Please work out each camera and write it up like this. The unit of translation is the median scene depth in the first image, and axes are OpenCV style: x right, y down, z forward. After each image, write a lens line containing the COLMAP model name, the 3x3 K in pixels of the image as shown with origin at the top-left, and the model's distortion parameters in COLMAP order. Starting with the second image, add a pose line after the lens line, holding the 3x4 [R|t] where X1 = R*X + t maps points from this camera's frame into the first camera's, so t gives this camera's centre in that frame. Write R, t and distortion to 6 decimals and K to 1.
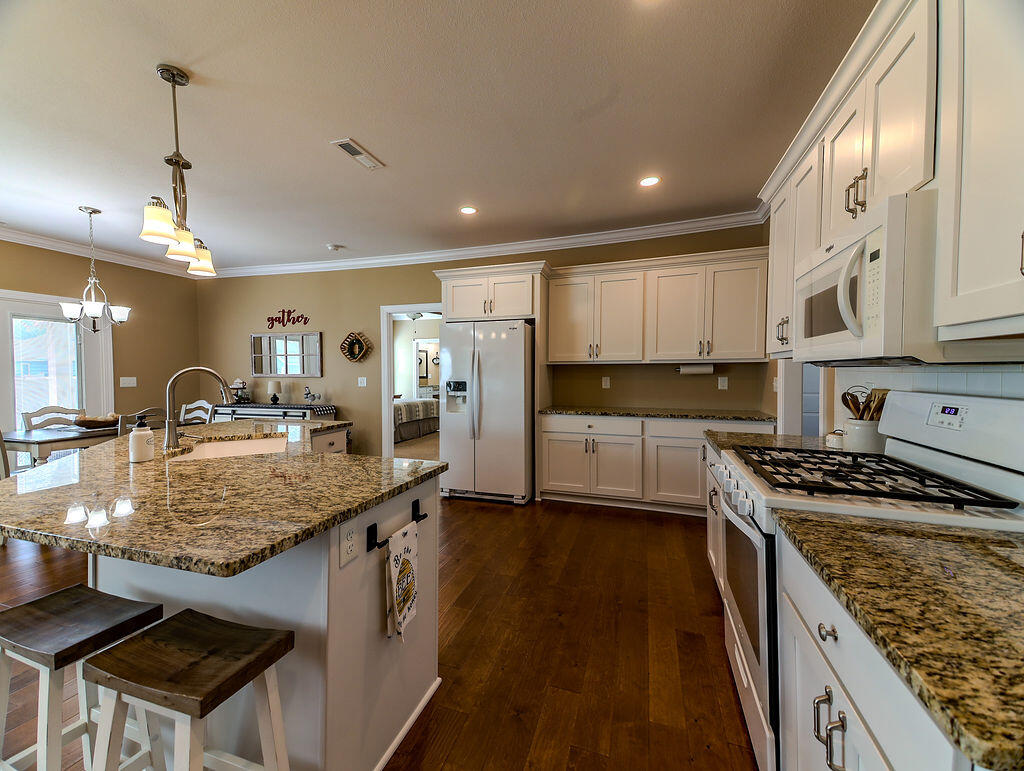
lens RADIAL K [[416.2, 0, 512.0], [0, 416.2, 385.5], [0, 0, 1]] dist [0.105687, -0.000175]
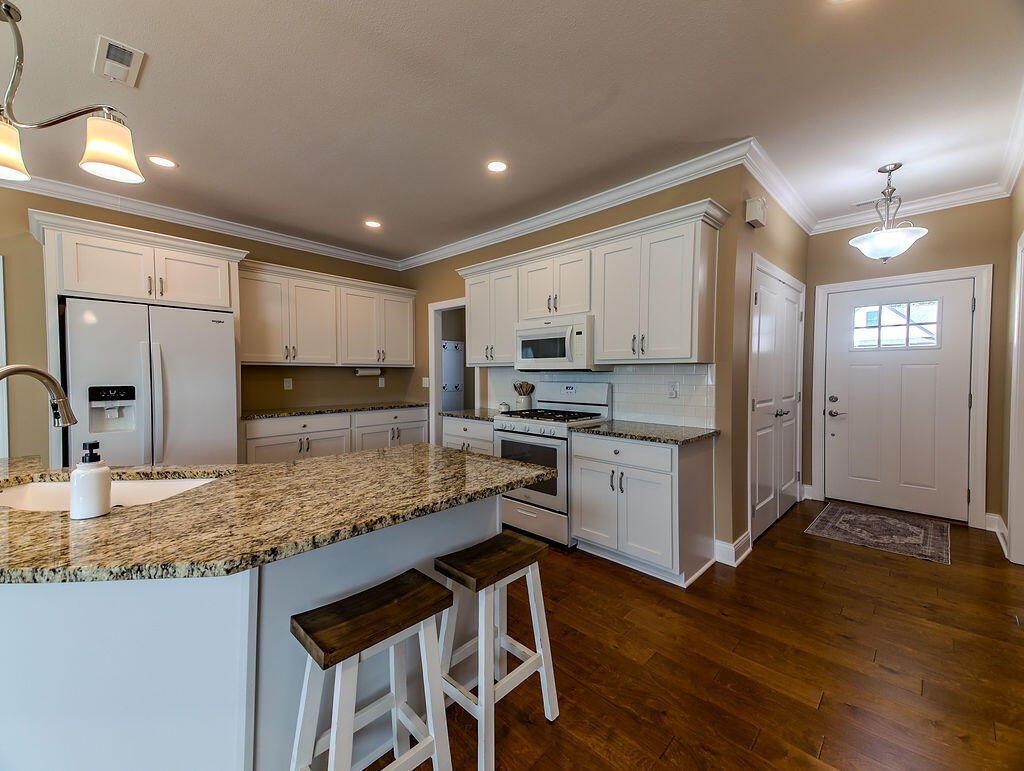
lens RADIAL K [[416.2, 0, 512.0], [0, 416.2, 385.5], [0, 0, 1]] dist [0.105687, -0.000175]
pose [[0.424265, -0.024801, 0.905198, -0.559426], [0.028693, 0.999491, 0.013936, -0.002474], [-0.905083, 0.020060, 0.424761, 0.084635]]
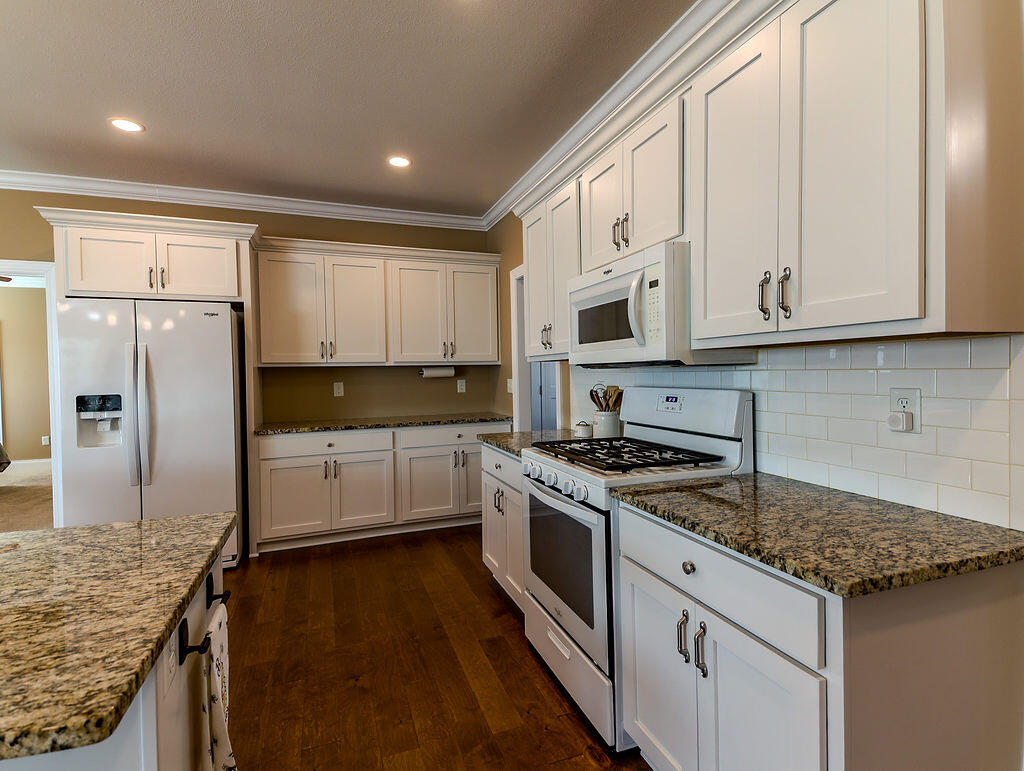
lens RADIAL K [[503.3, 0, 511.3], [0, 503.3, 385.3], [0, 0, 1]] dist [0.096032, -0.053367]
pose [[0.781130, -0.026836, 0.623791, -0.146696], [0.035846, 0.999356, -0.001894, -0.001001], [-0.623338, 0.023840, 0.781589, 0.030187]]
